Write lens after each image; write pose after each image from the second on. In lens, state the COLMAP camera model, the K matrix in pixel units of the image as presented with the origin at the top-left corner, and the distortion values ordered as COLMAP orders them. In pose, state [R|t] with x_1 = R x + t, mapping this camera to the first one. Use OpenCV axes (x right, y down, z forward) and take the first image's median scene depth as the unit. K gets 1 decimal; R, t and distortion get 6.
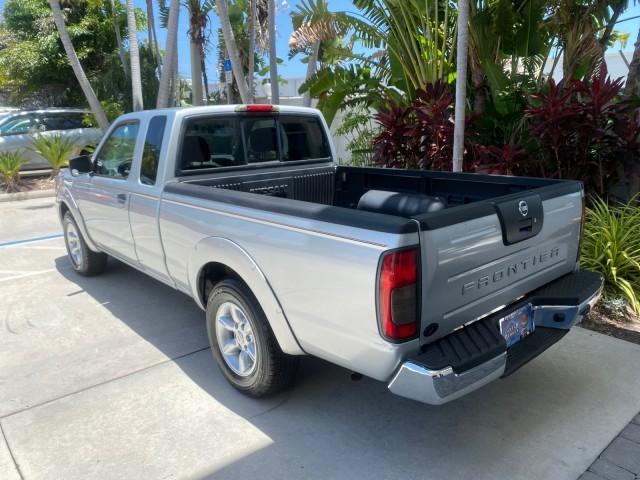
lens RADIAL K [[495.3, 0, 320.0], [0, 495.3, 240.0], [0, 0, 1]] dist [0.028327, -0.034655]
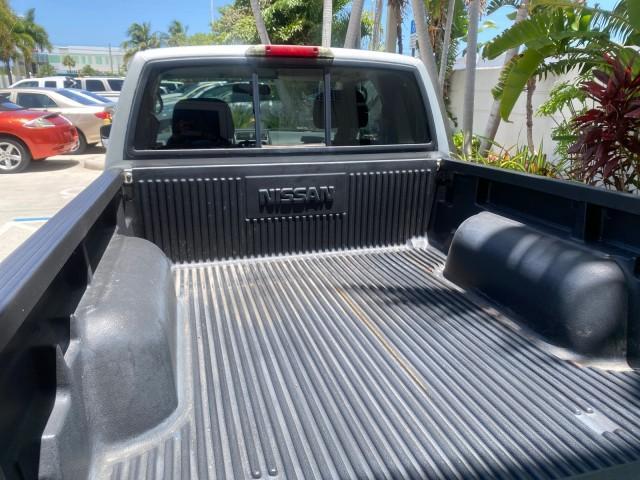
lens RADIAL K [[495.3, 0, 320.0], [0, 495.3, 240.0], [0, 0, 1]] dist [0.028327, -0.034655]
pose [[0.902168, 0.139607, -0.408169, 0.153342], [-0.123796, 0.990173, 0.065048, -0.076766], [0.413239, -0.008155, 0.910586, 0.417823]]
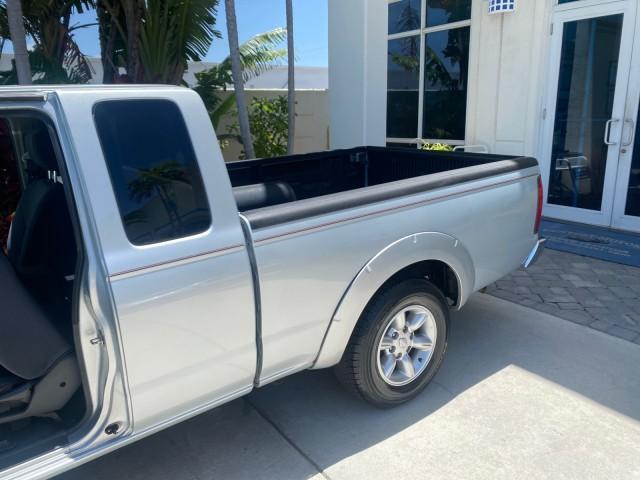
lens RADIAL K [[495.3, 0, 320.0], [0, 495.3, 240.0], [0, 0, 1]] dist [0.028327, -0.034655]
pose [[0.071366, -0.236741, 0.968948, -0.664078], [0.259144, 0.942468, 0.211185, -0.141060], [-0.963198, 0.236025, 0.128611, 0.653331]]
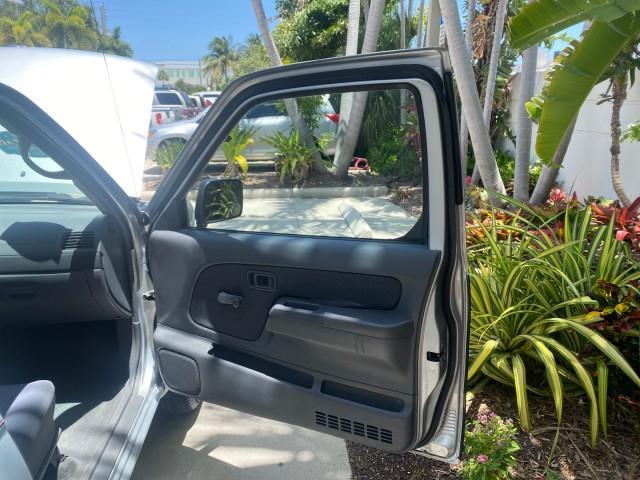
lens RADIAL K [[495.3, 0, 320.0], [0, 495.3, 240.0], [0, 0, 1]] dist [0.028327, -0.034655]
pose [[0.822188, 0.154805, -0.547761, 0.149017], [-0.138640, 0.987790, 0.071064, -0.257568], [0.552074, 0.017513, 0.833611, 1.038684]]
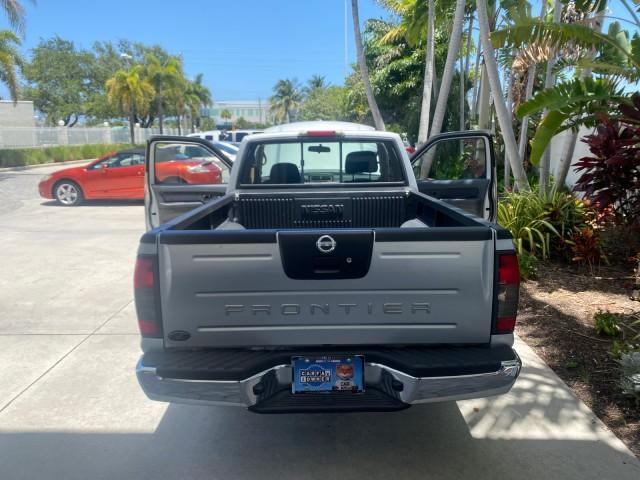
lens RADIAL K [[491.8, 0, 317.2], [0, 491.8, 240.7], [0, 0, 1]] dist [-0.000070, -0.009065]
pose [[0.756581, 0.134125, -0.639997, 0.519343], [-0.155909, 0.987512, 0.022644, -0.046260], [0.635042, 0.082649, 0.768044, 0.155691]]
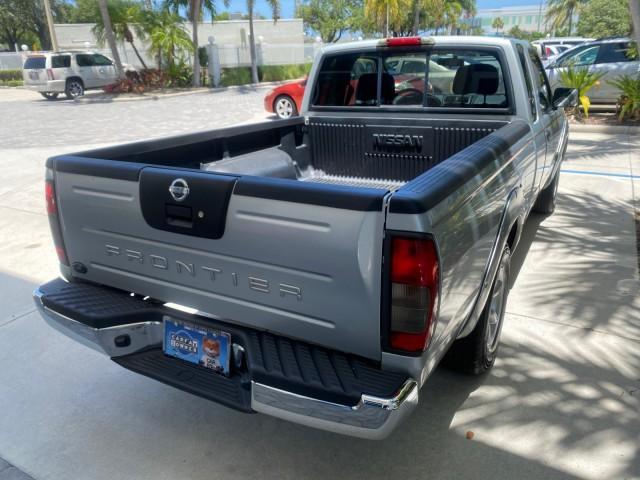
lens RADIAL K [[491.8, 0, 317.2], [0, 491.8, 240.7], [0, 0, 1]] dist [-0.000070, -0.009065]
pose [[0.342305, 0.326777, -0.880934, 0.602757], [-0.203960, 0.941060, 0.269827, -0.121501], [0.917184, 0.087312, 0.388779, 0.487220]]
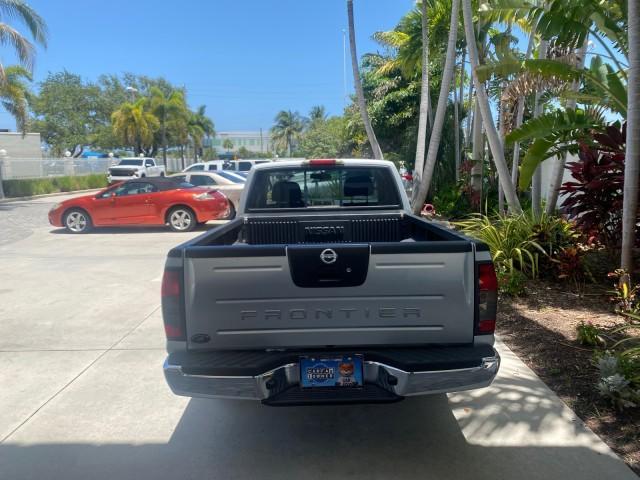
lens RADIAL K [[486.9, 0, 320.0], [0, 486.9, 240.0], [0, 0, 1]] dist [0.031728, -0.076506]
pose [[0.759934, 0.091376, -0.643545, 0.565579], [-0.147351, 0.988512, -0.033643, -0.031924], [0.633078, 0.120394, 0.764668, 0.099292]]
